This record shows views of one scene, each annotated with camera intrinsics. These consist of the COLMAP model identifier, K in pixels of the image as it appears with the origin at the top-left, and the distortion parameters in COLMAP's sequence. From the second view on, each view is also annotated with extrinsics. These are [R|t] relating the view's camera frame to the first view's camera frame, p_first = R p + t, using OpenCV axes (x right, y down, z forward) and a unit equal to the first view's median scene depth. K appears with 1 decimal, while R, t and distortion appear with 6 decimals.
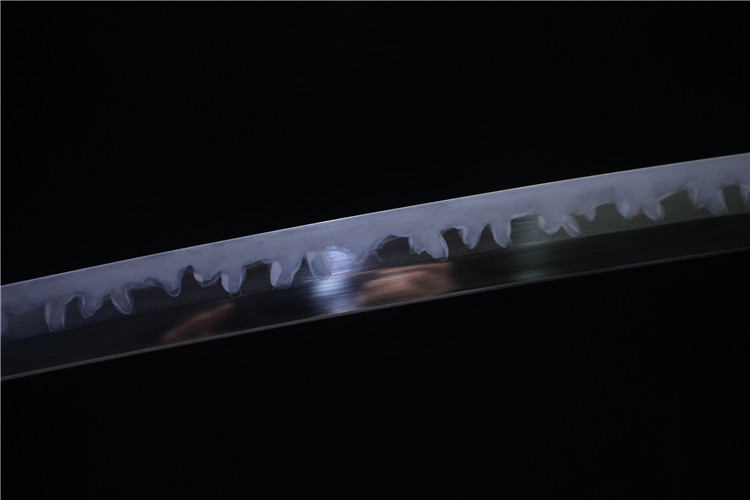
lens RADIAL K [[597.3, 0, 375.0], [0, 597.3, 249.3], [0, 0, 1]] dist [0.017456, 0.007524]
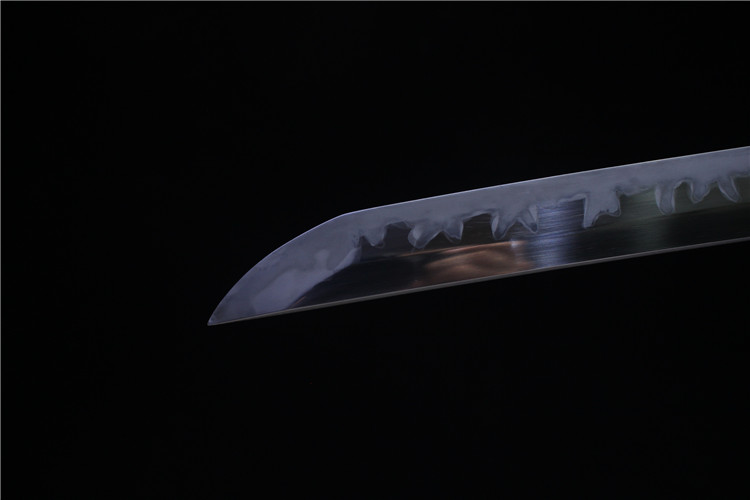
lens RADIAL K [[597.3, 0, 374.0], [0, 597.3, 251.1], [0, 0, 1]] dist [0.017456, 0.007524]
pose [[0.996745, 0.048421, 0.064461, -1.077019], [-0.049134, 0.998747, 0.009518, 0.210897], [-0.063920, -0.012655, 0.997875, 0.025492]]
